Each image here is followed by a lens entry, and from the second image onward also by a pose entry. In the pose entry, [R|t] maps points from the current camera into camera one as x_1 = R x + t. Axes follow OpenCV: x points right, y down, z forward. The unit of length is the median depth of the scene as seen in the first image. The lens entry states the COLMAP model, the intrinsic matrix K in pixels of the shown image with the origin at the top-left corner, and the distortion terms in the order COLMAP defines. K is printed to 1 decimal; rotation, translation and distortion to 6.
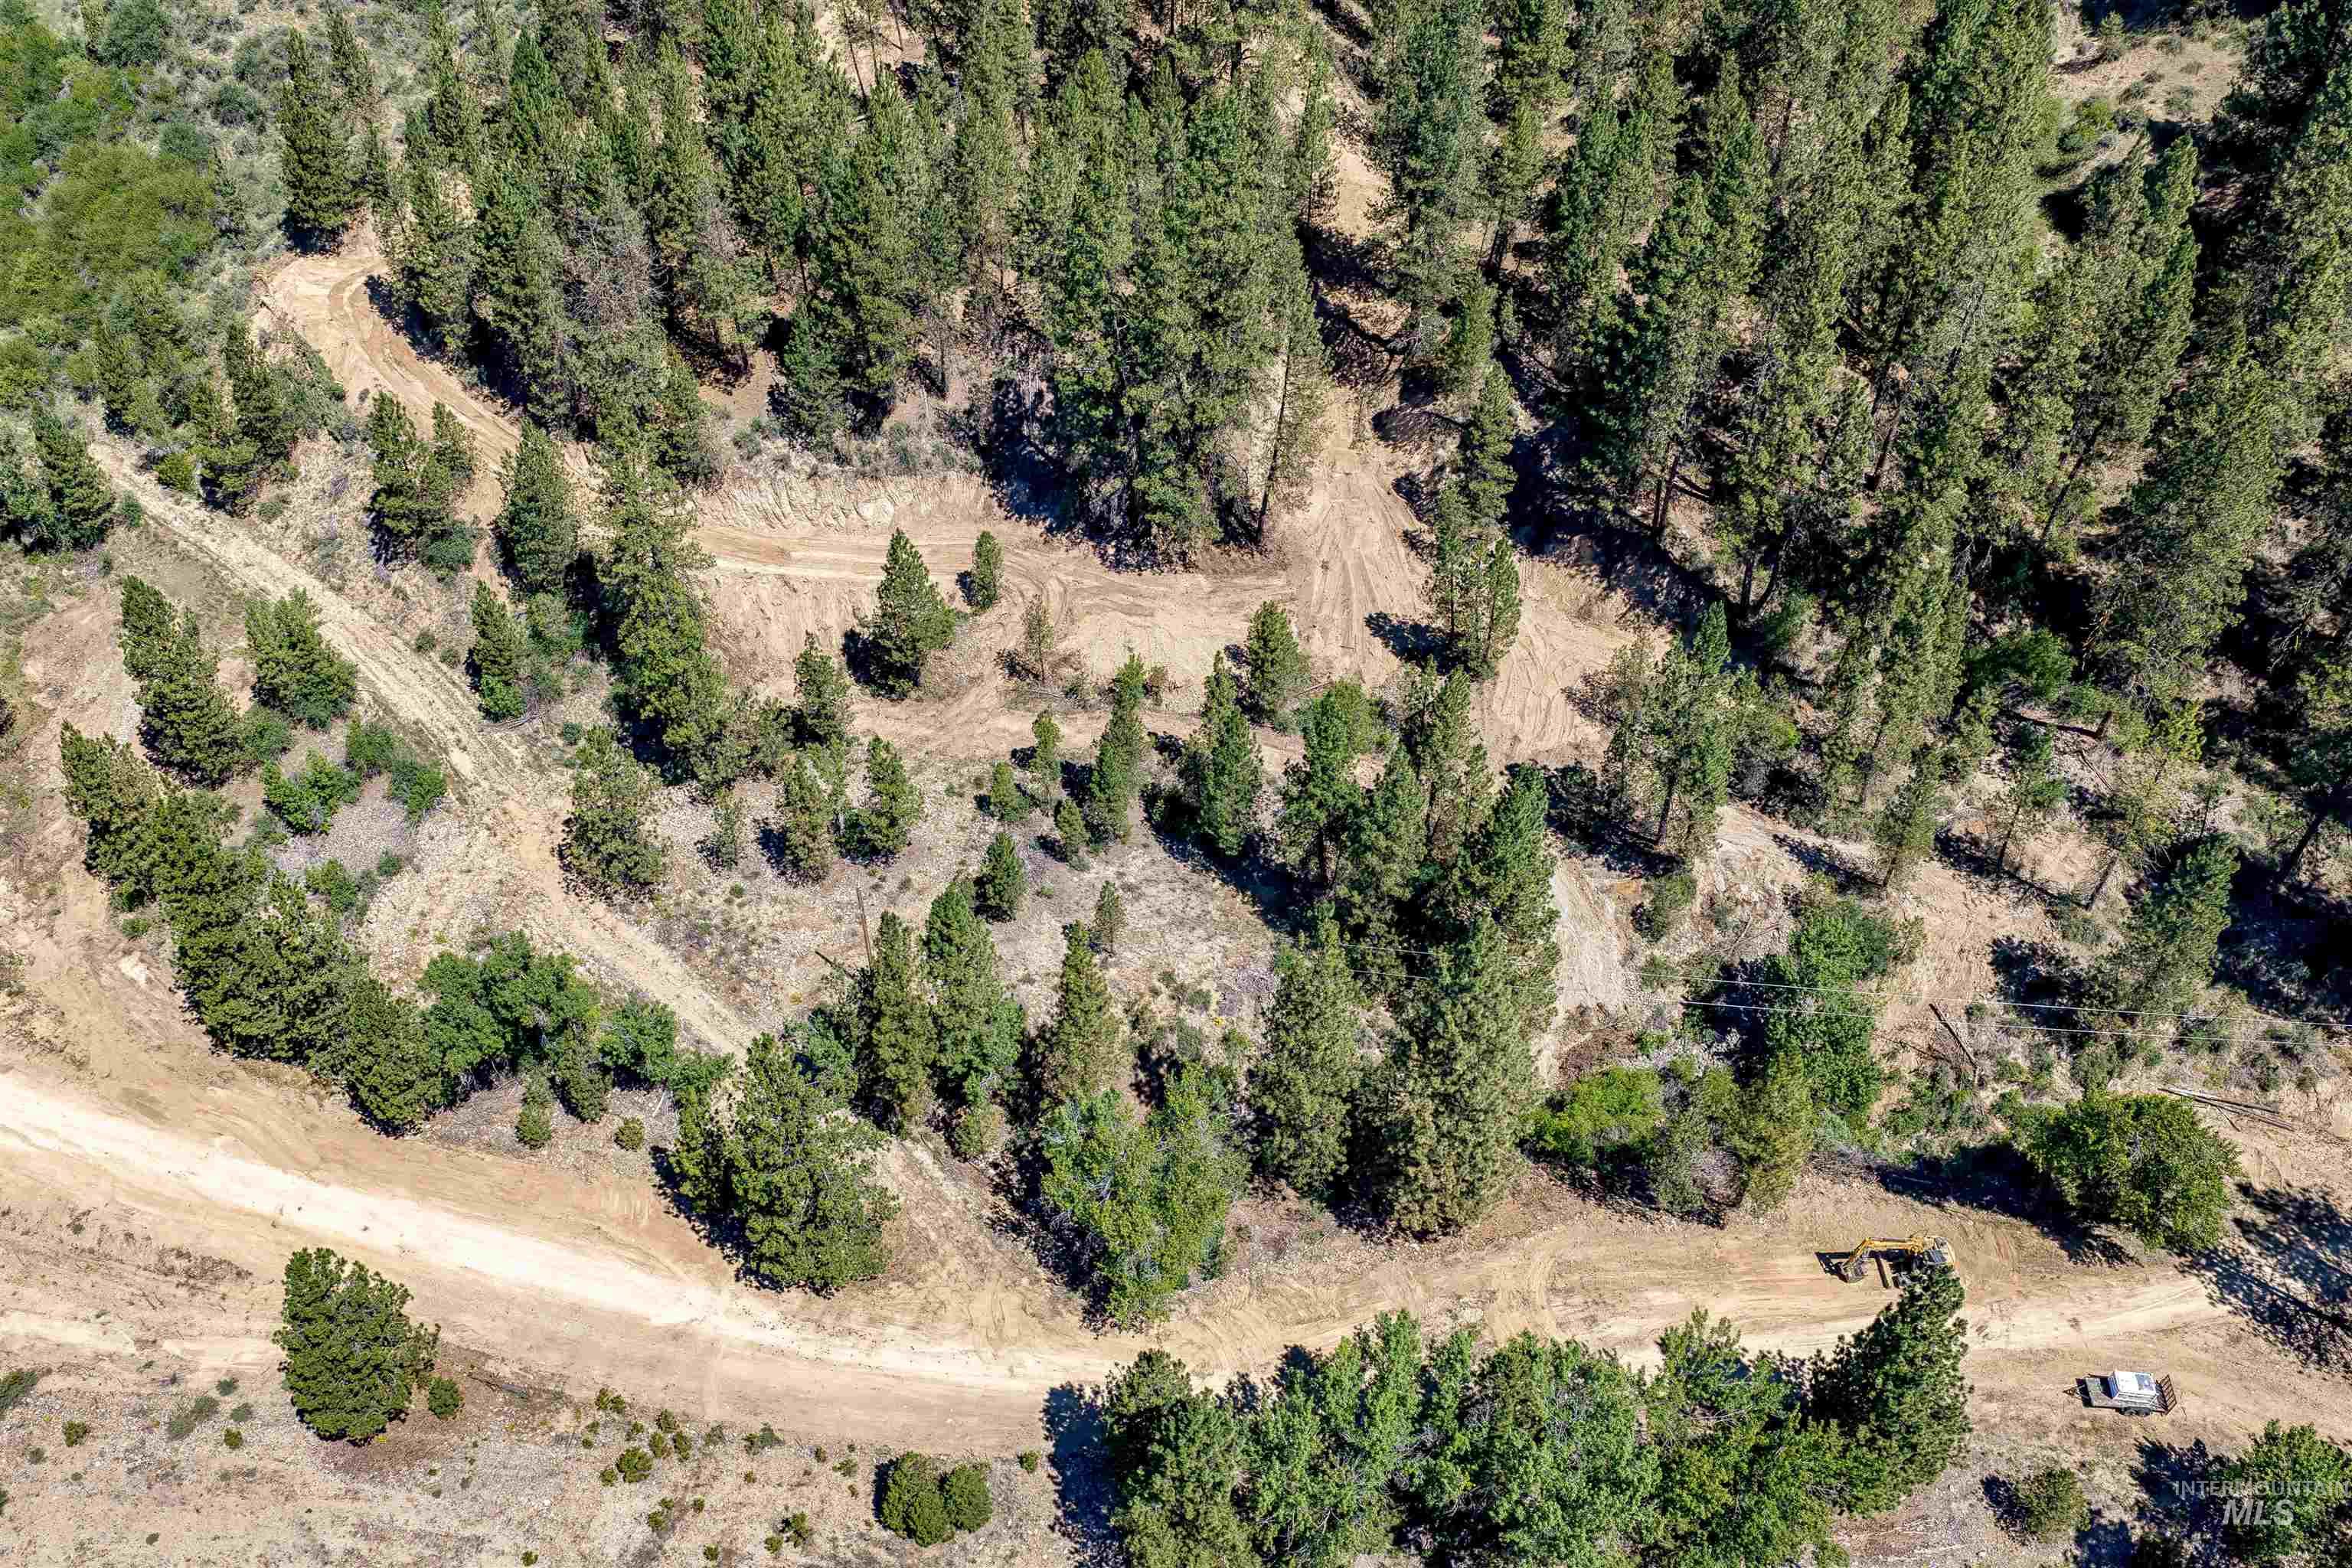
lens RADIAL K [[1933.1, 0, 1176.9], [0, 1933.1, 788.9], [0, 0, 1]] dist [0.007557, -0.014541]
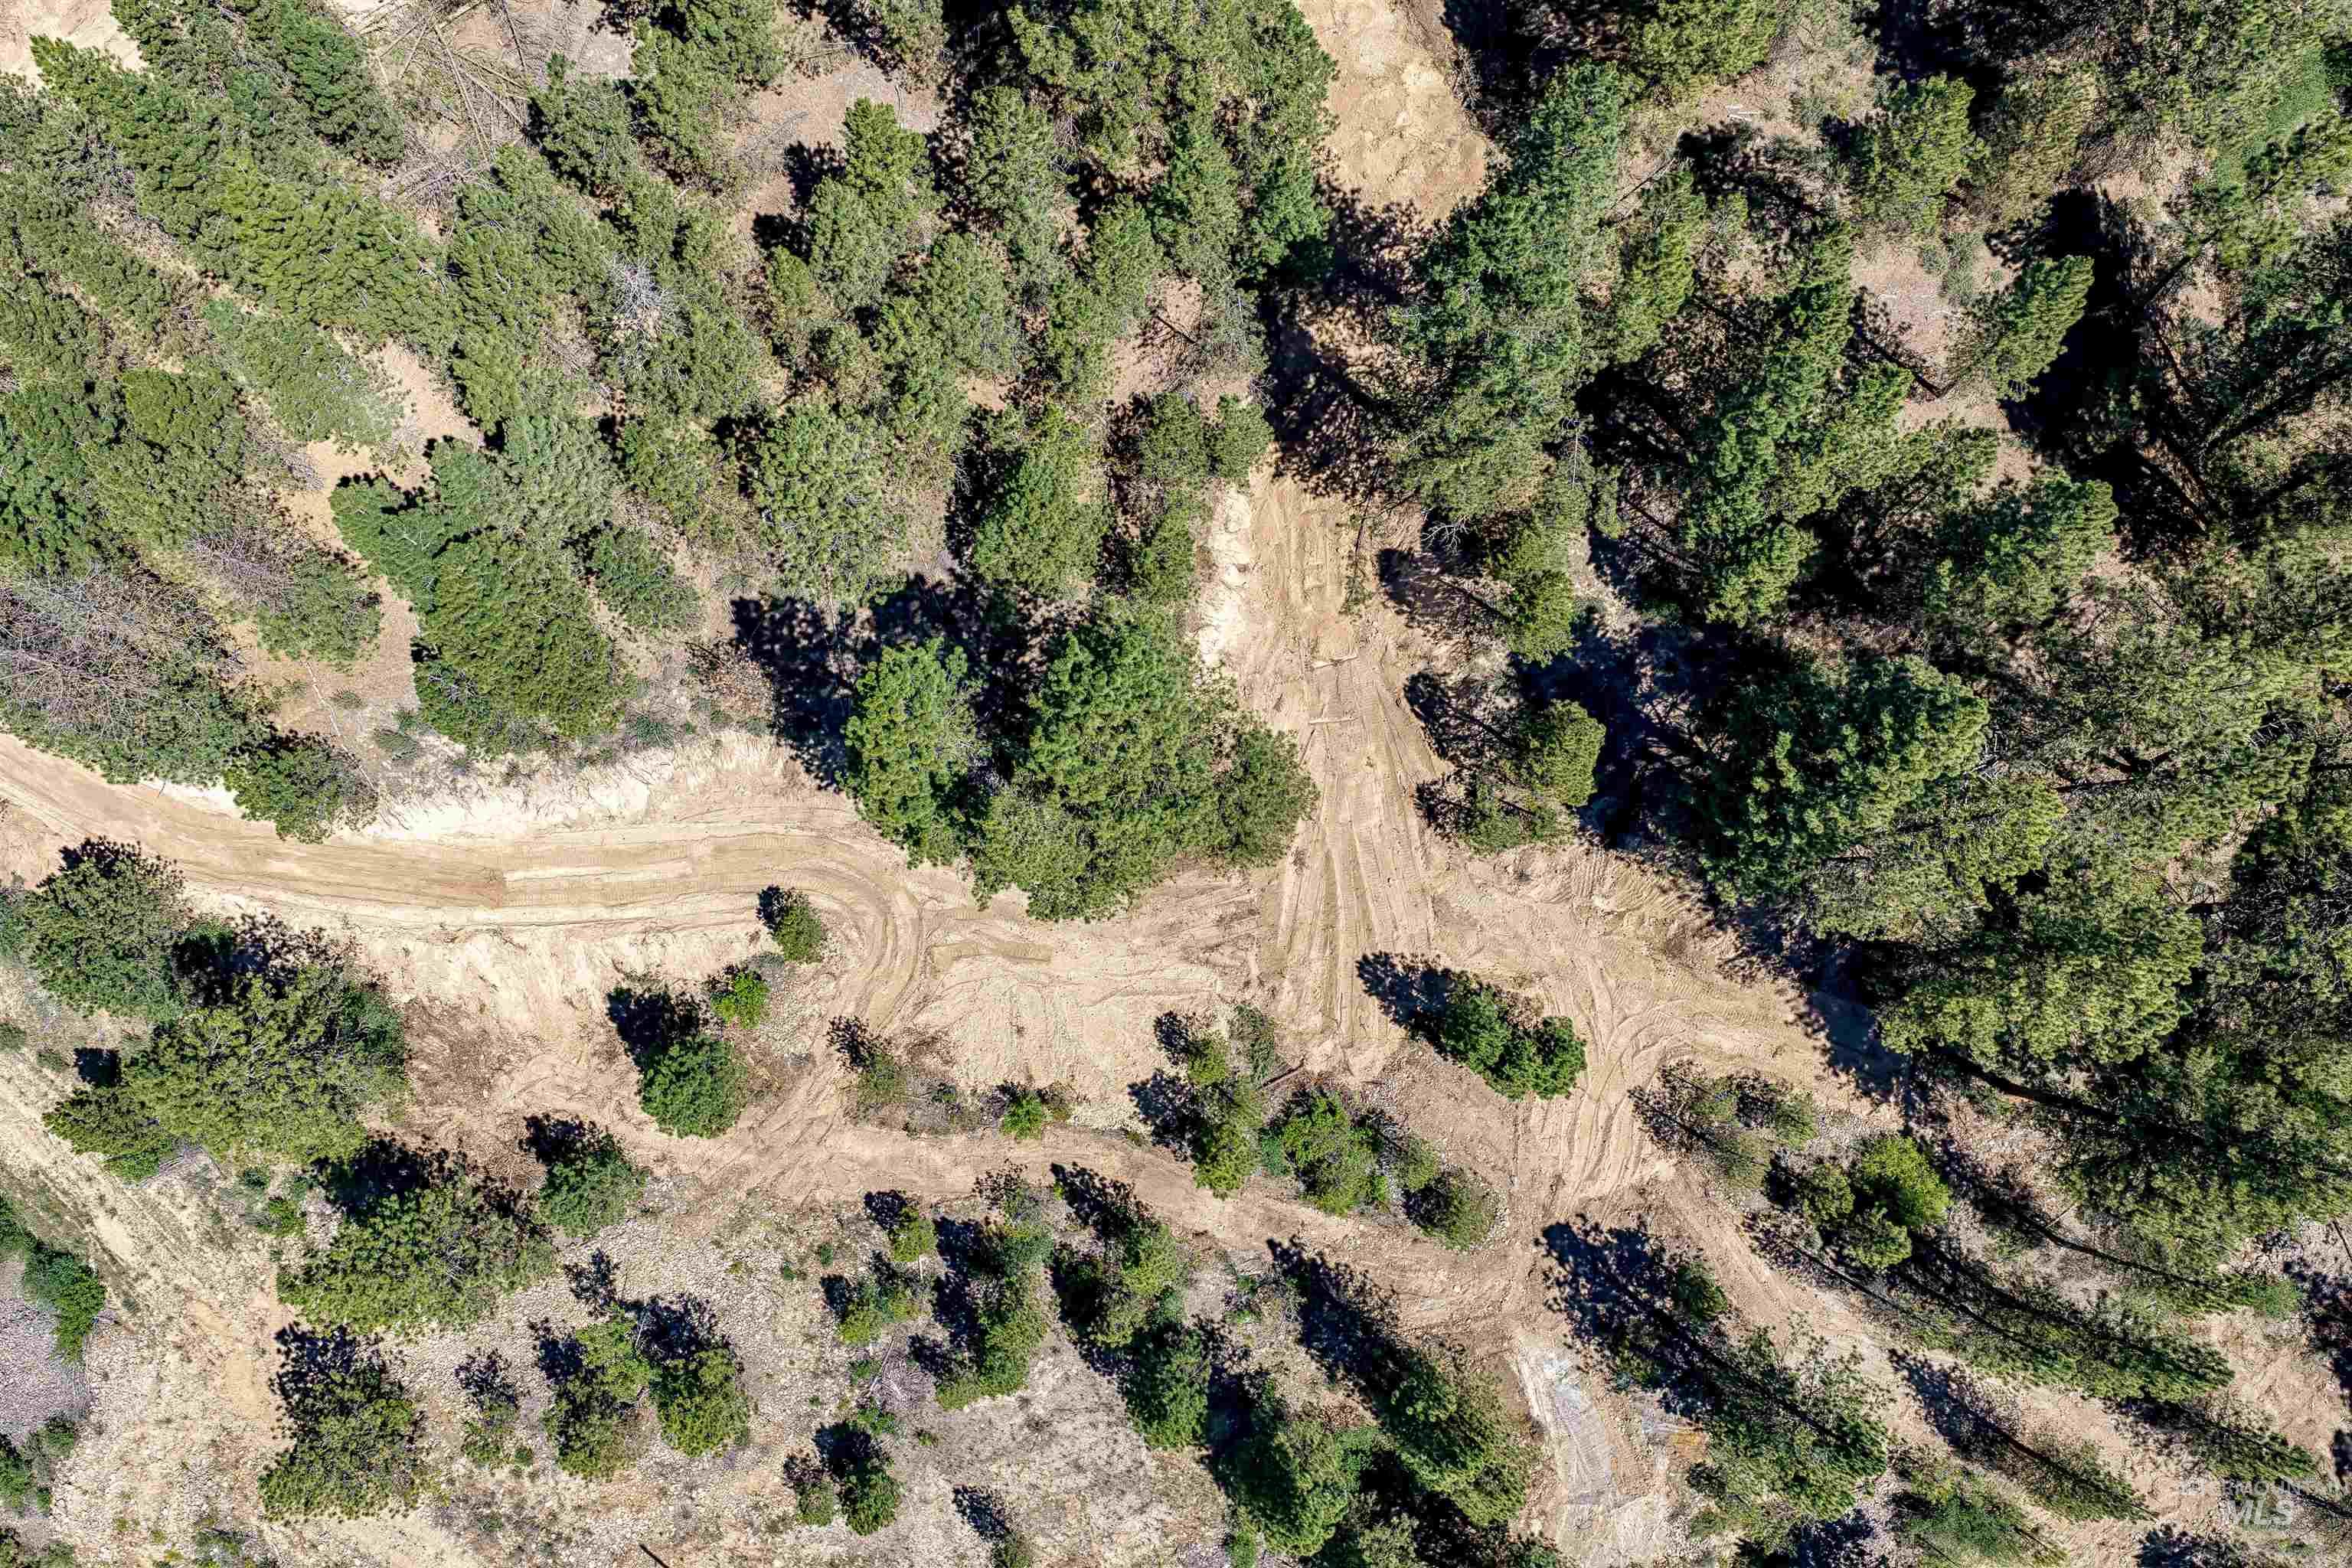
lens RADIAL K [[1933.1, 0, 1173.2], [0, 1933.1, 777.9], [0, 0, 1]] dist [0.007557, -0.014541]
pose [[0.999475, -0.032310, 0.002209, 0.034441], [0.024884, 0.809828, 0.586139, -0.579361], [-0.020728, -0.585777, 0.810207, 0.507042]]
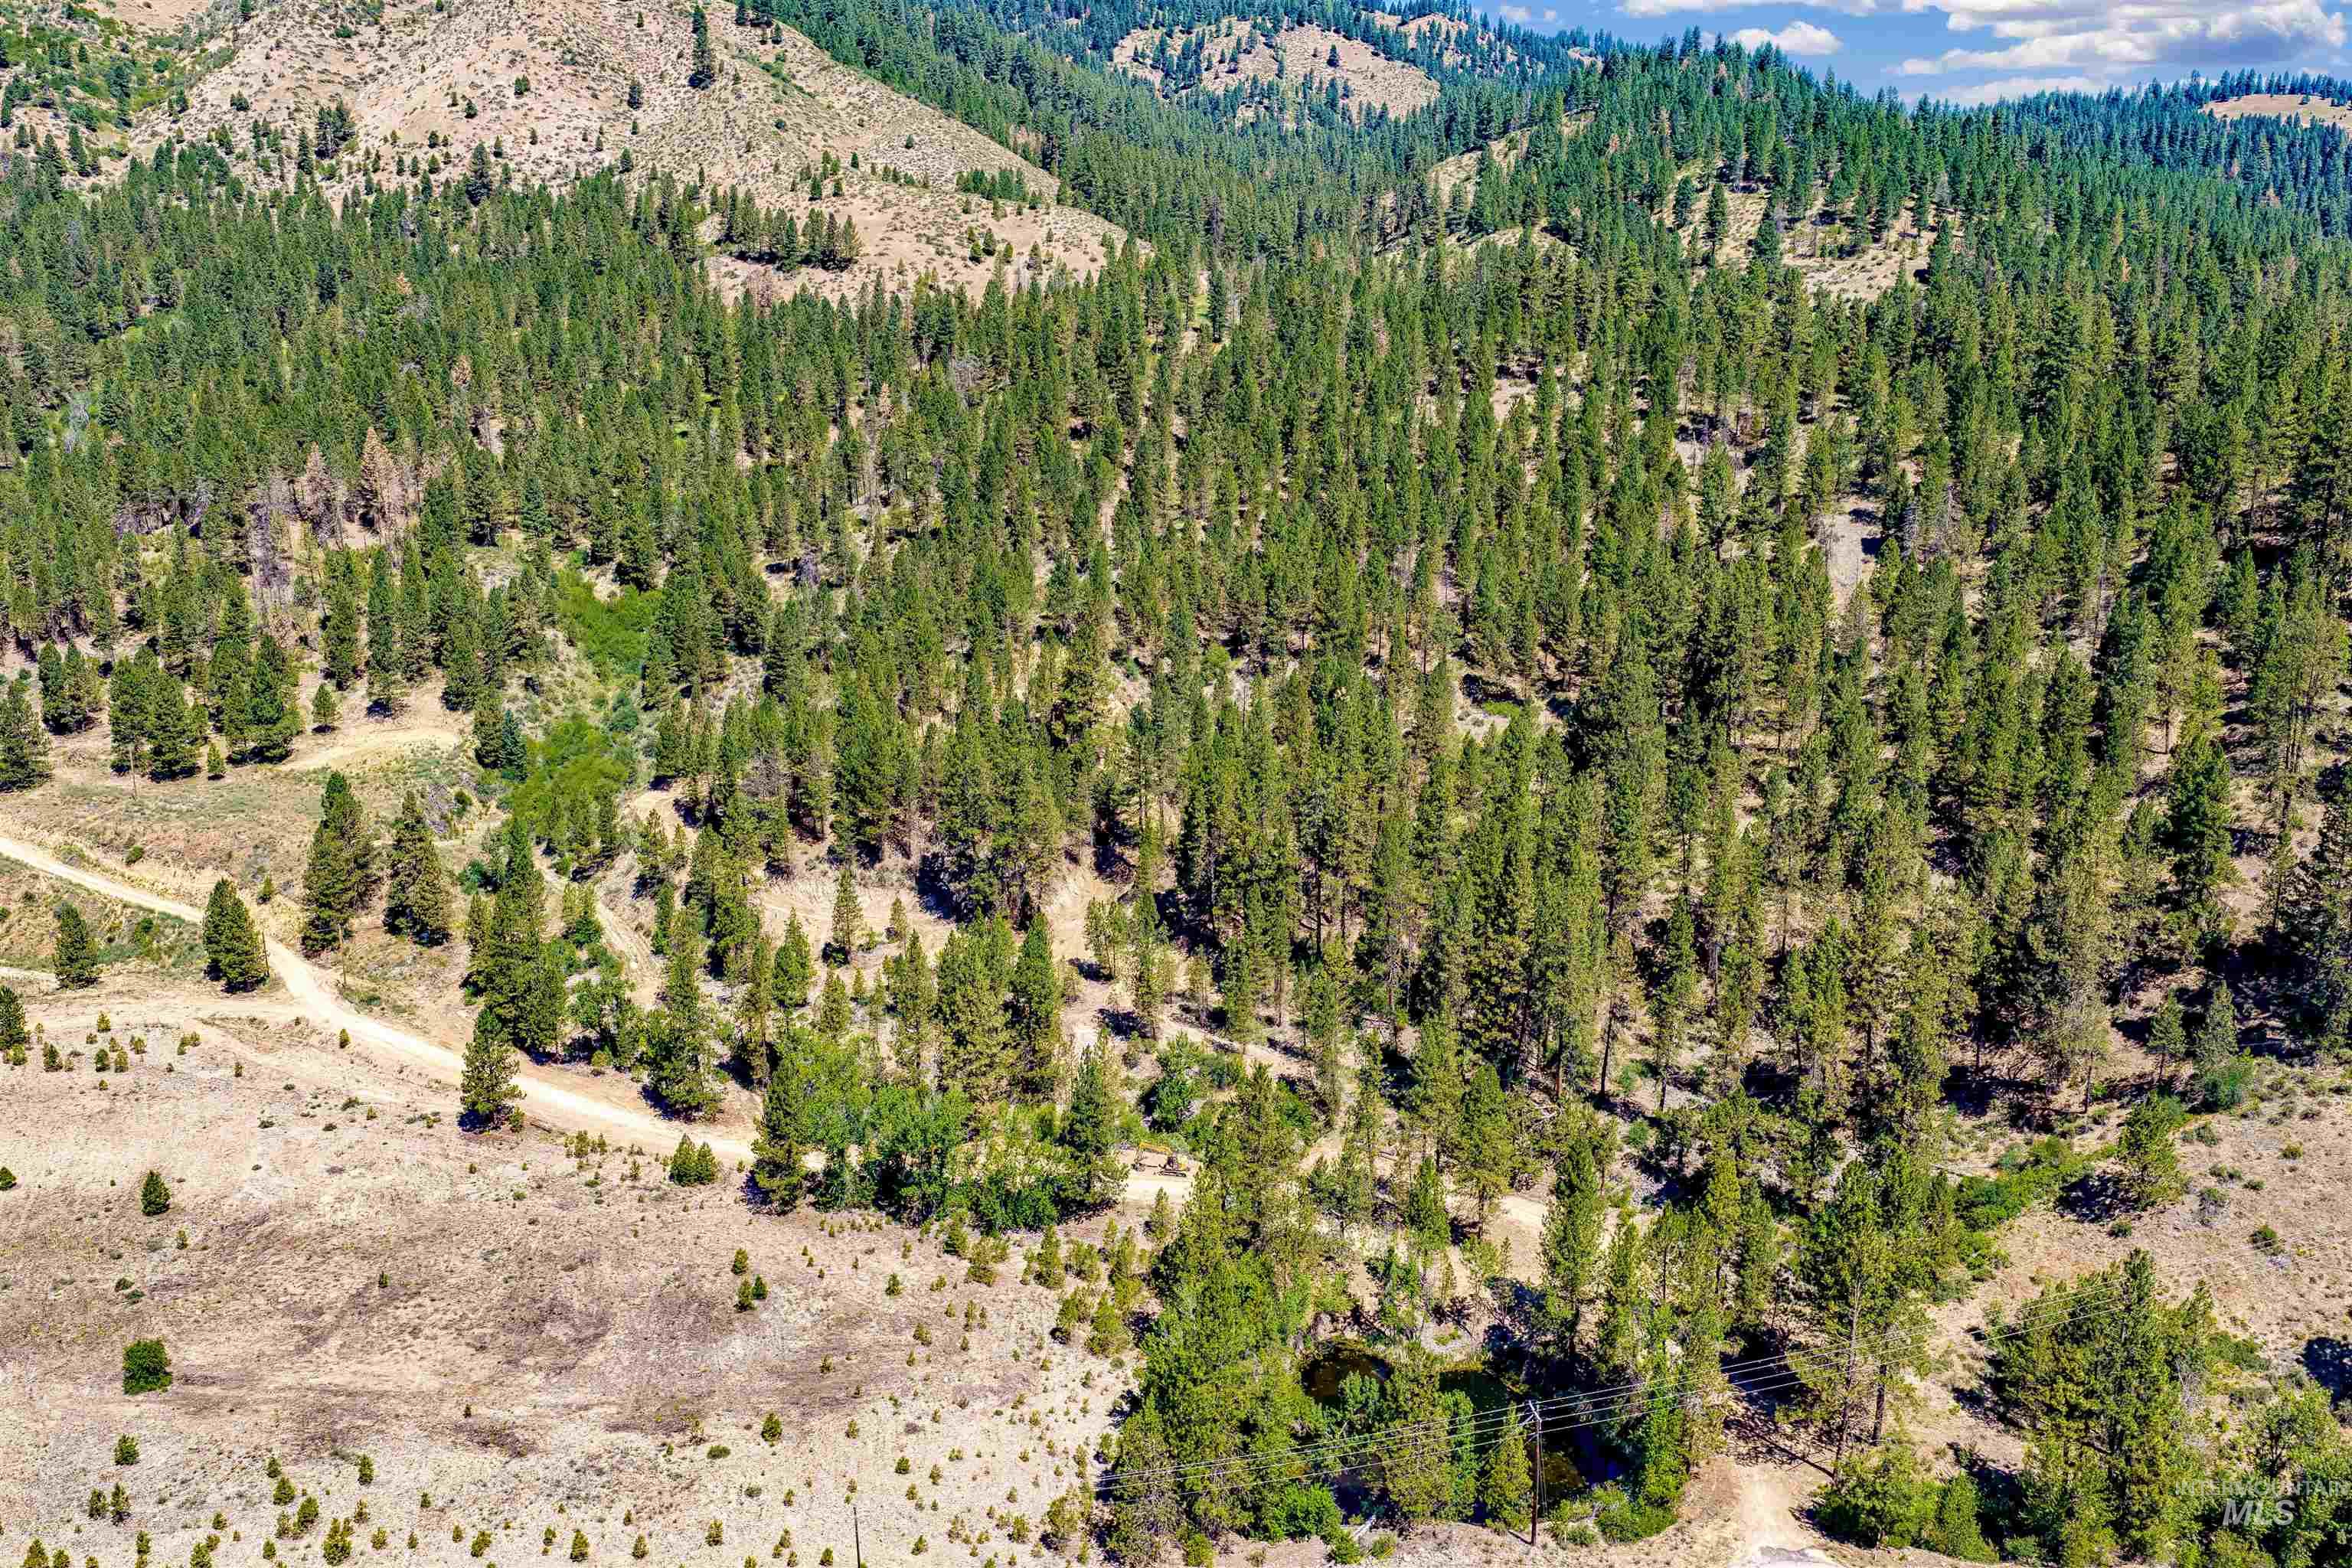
lens RADIAL K [[1933.1, 0, 1174.0], [0, 1933.1, 783.8], [0, 0, 1]] dist [0.007557, -0.014541]
pose [[0.966897, 0.072335, -0.244699, 0.714687], [-0.189012, 0.847268, -0.496399, 0.766650], [0.171419, 0.526218, 0.832893, -0.775265]]
